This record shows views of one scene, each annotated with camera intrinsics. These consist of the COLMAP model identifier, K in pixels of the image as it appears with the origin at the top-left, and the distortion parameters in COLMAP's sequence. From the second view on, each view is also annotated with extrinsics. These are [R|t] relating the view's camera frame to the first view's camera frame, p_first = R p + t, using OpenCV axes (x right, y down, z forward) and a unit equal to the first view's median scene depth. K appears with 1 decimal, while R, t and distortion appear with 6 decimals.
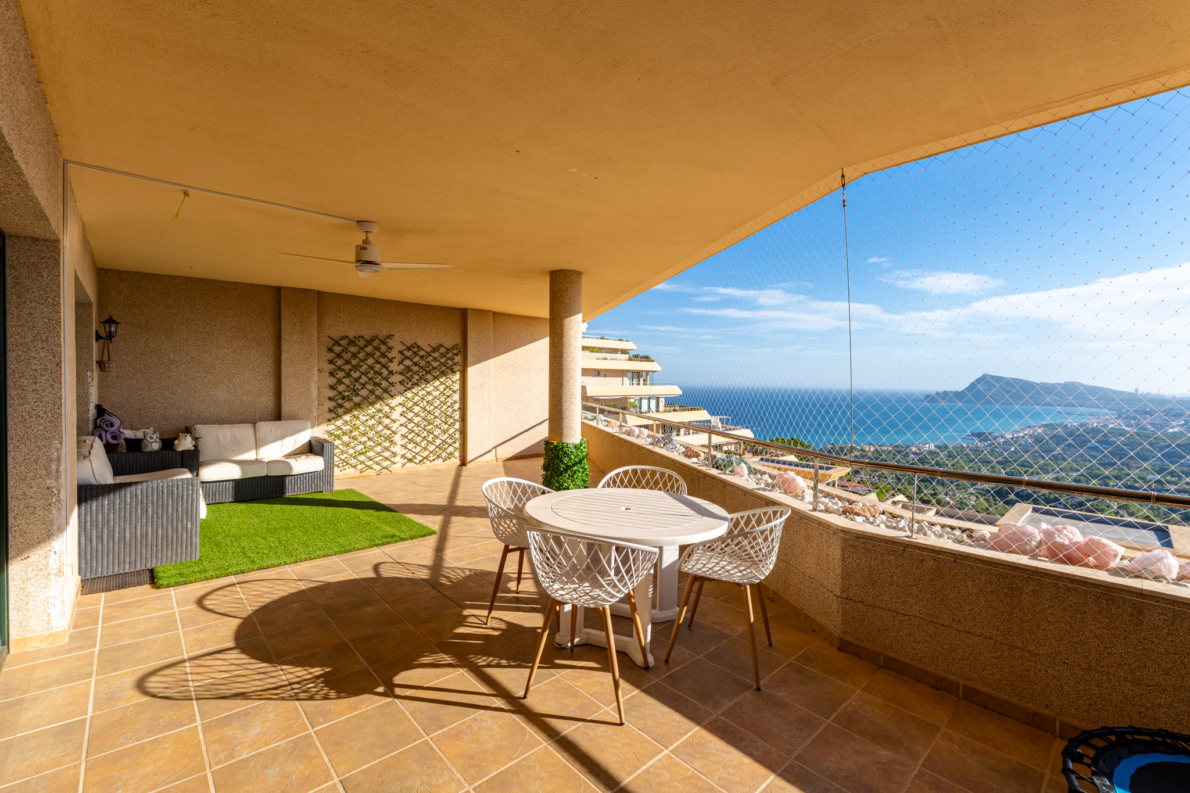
lens RADIAL K [[503.6, 0, 583.3], [0, 503.6, 385.2], [0, 0, 1]] dist [-0.011230, 0.002130]
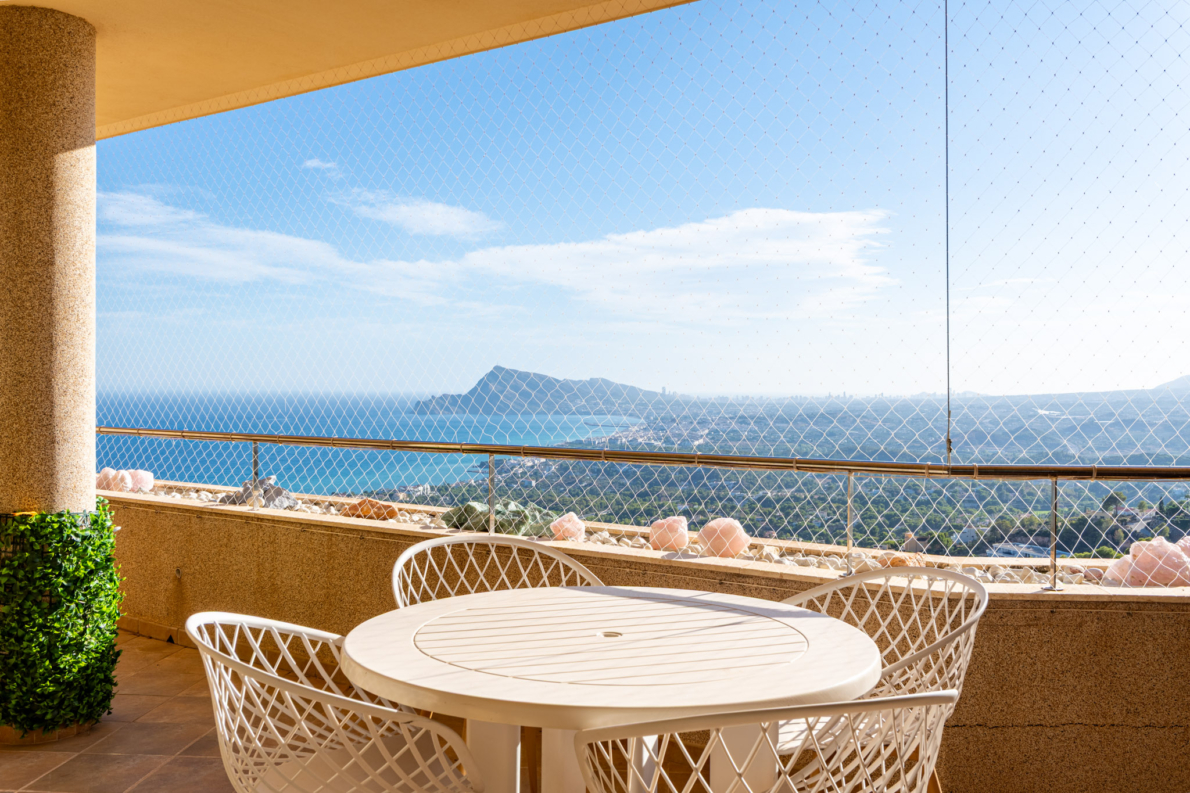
lens RADIAL K [[1027.0, 0, 587.6], [0, 1027.0, 385.1], [0, 0, 1]] dist [0.000824, -0.003936]
pose [[0.728399, -0.009397, 0.685089, -0.469987], [0.010630, 0.999941, 0.002413, 0.052929], [-0.685071, 0.005525, 0.728456, 0.440287]]
